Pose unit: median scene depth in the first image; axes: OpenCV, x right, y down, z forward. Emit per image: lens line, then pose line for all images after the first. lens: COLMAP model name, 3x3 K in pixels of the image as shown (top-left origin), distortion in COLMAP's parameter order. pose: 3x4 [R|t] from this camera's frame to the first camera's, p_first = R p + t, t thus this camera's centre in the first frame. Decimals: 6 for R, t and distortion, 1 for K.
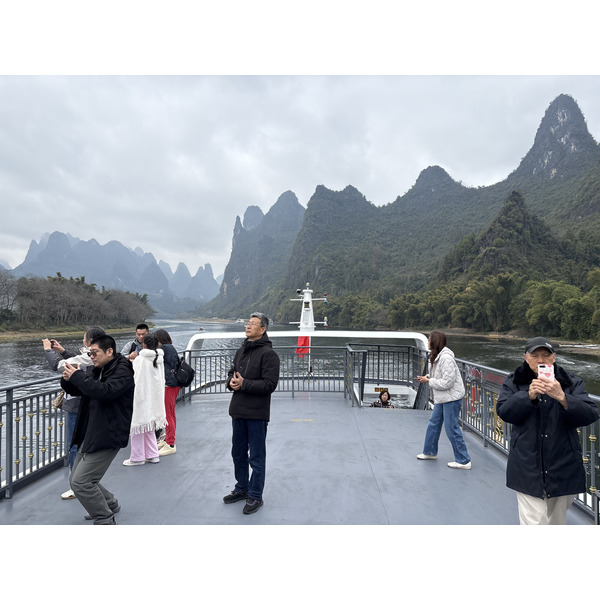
lens RADIAL K [[450.2, 0, 300.0], [0, 450.2, 300.0], [0, 0, 1]] dist [0.083730, -0.095142]
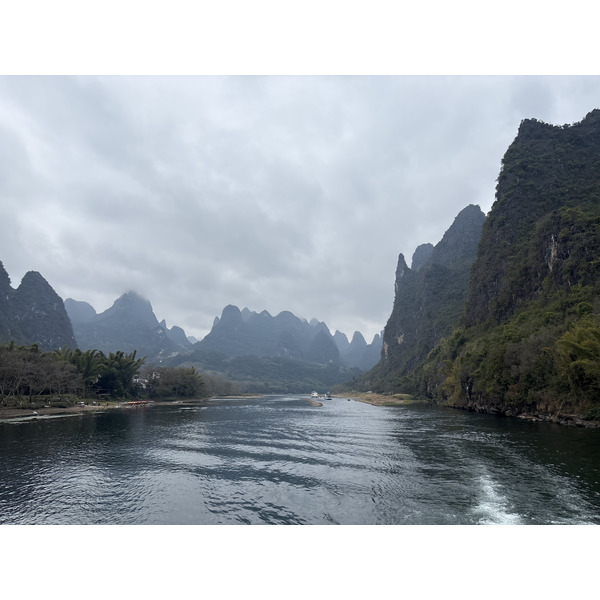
lens RADIAL K [[450.2, 0, 300.0], [0, 450.2, 300.0], [0, 0, 1]] dist [0.083730, -0.095142]
pose [[0.915976, -0.086938, -0.391701, -0.004291], [0.022916, 0.985985, -0.165251, 0.019486], [0.400578, 0.142390, 0.905131, 0.462364]]
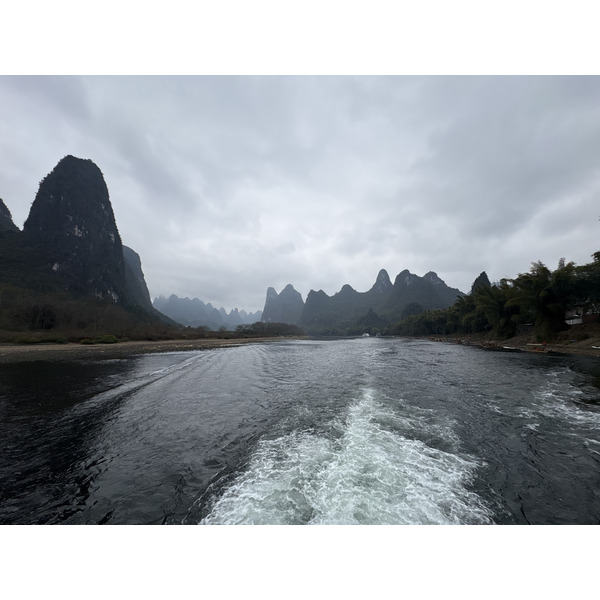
lens RADIAL K [[238.2, 0, 300.0], [0, 238.2, 300.0], [0, 0, 1]] dist [0.001065, -0.000001]
pose [[0.990533, 0.010224, 0.136891, -0.246101], [0.003568, 0.994968, -0.100128, -0.022867], [-0.137226, 0.099669, 0.985513, -0.554121]]
